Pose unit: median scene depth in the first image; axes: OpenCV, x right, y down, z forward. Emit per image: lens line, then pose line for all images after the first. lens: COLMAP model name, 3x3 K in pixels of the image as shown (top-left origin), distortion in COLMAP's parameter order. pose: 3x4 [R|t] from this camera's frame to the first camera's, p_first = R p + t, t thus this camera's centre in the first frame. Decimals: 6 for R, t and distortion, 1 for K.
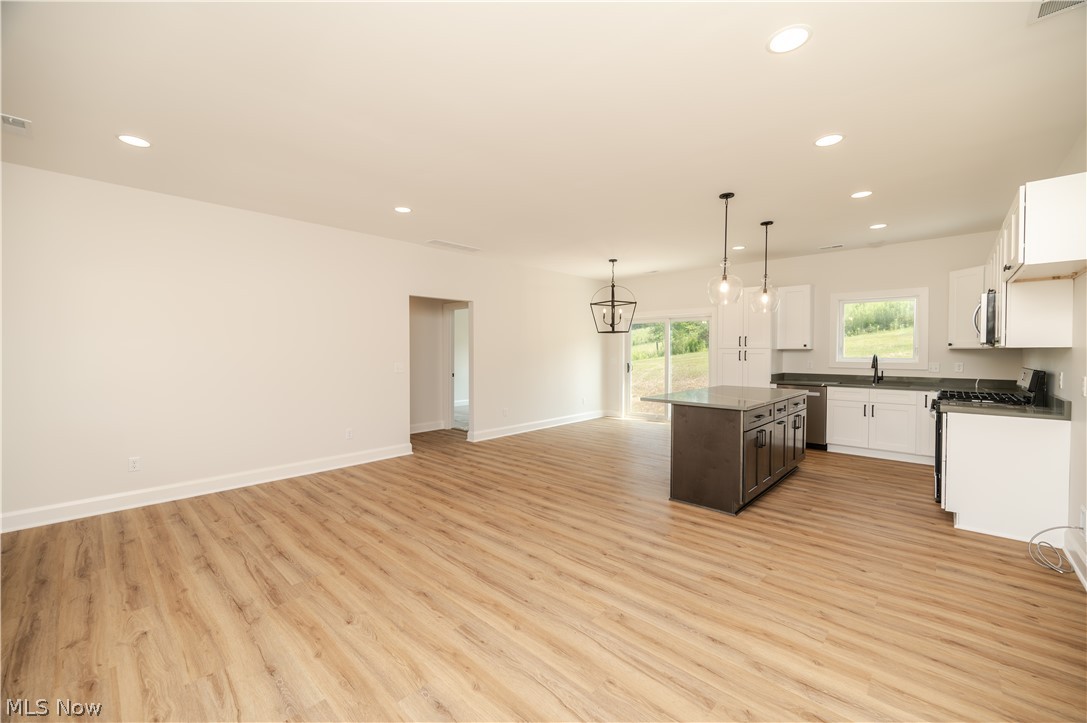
lens RADIAL K [[430.1, 0, 550.8], [0, 430.1, 361.3], [0, 0, 1]] dist [-0.001842, 0.000361]
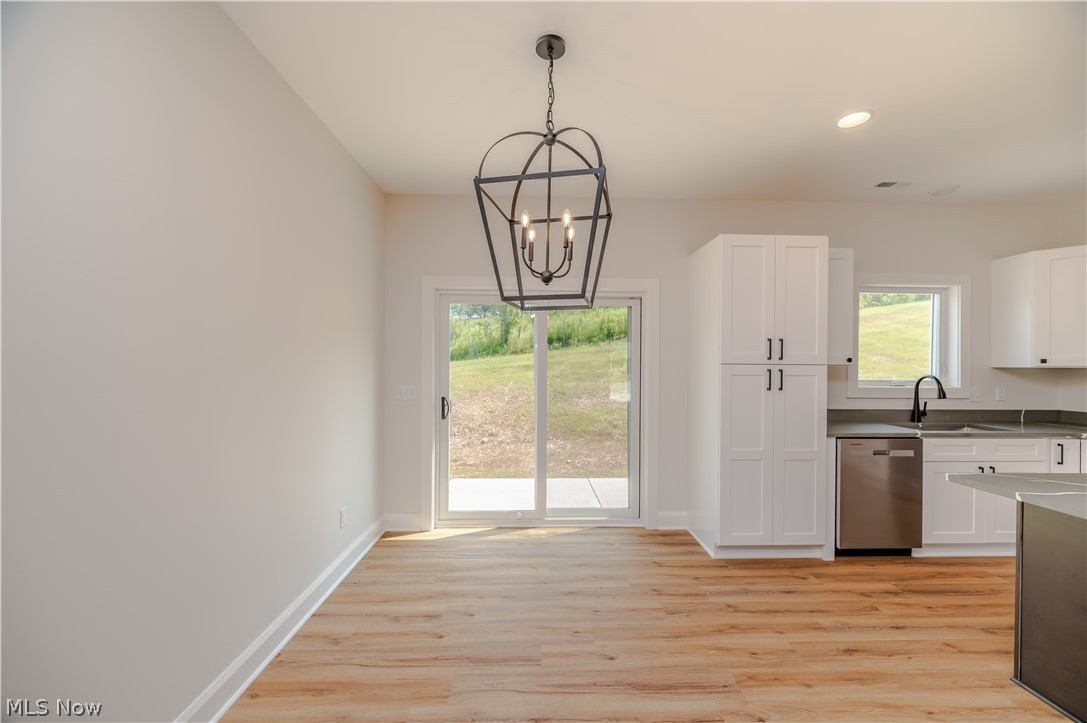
lens RADIAL K [[430.1, 0, 543.7], [0, 430.1, 365.7], [0, 0, 1]] dist [-0.001842, 0.000361]
pose [[0.717636, 0.002306, 0.696415, -0.099282], [0.012078, 0.999803, -0.015756, -0.045011], [-0.696314, 0.019718, 0.717467, 1.571580]]
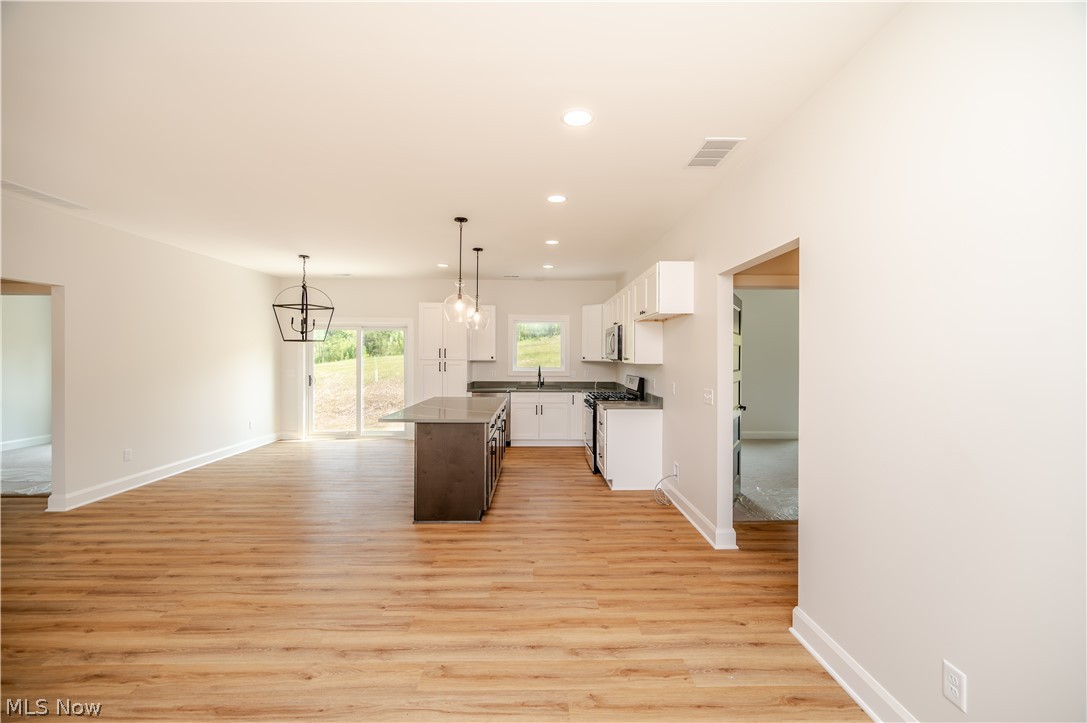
lens RADIAL K [[430.1, 0, 544.4], [0, 430.1, 360.8], [0, 0, 1]] dist [-0.001842, 0.000361]
pose [[0.721147, -0.004229, 0.692769, -0.199053], [0.011829, 0.999911, -0.006209, -0.034530], [-0.692681, 0.012673, 0.721133, 0.115261]]
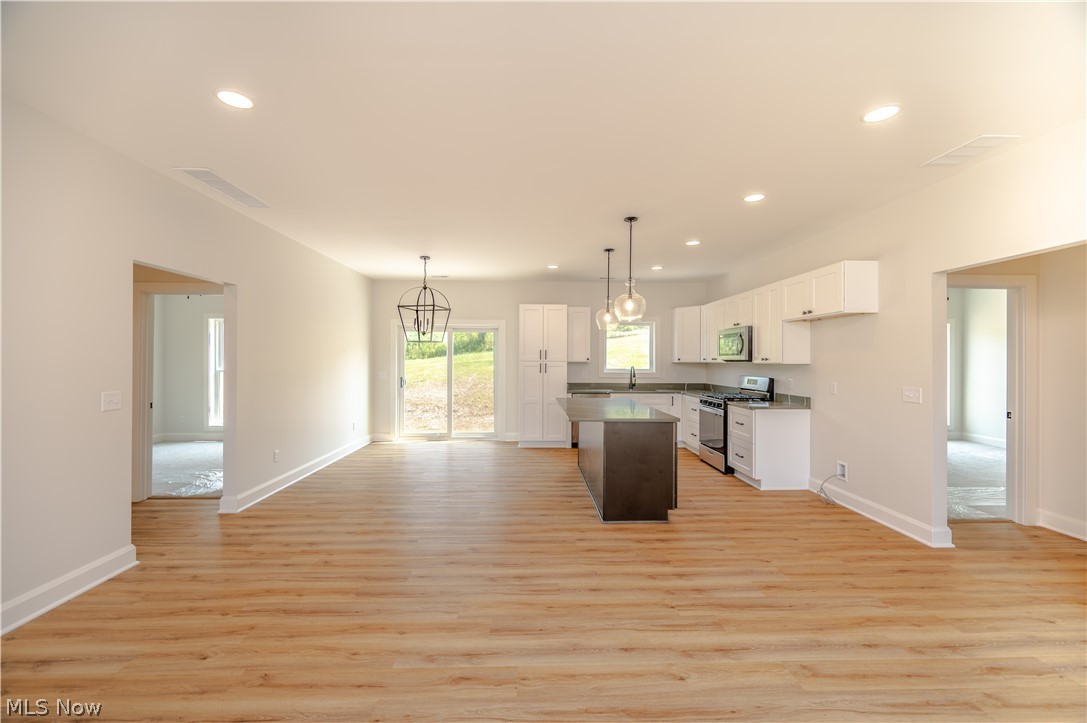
lens RADIAL K [[430.1, 0, 541.0], [0, 430.1, 357.8], [0, 0, 1]] dist [-0.001842, 0.000361]
pose [[0.715897, 0.006536, 0.698175, -0.549812], [0.012580, 0.999673, -0.022258, -0.027040], [-0.698093, 0.024717, 0.715581, 0.461787]]
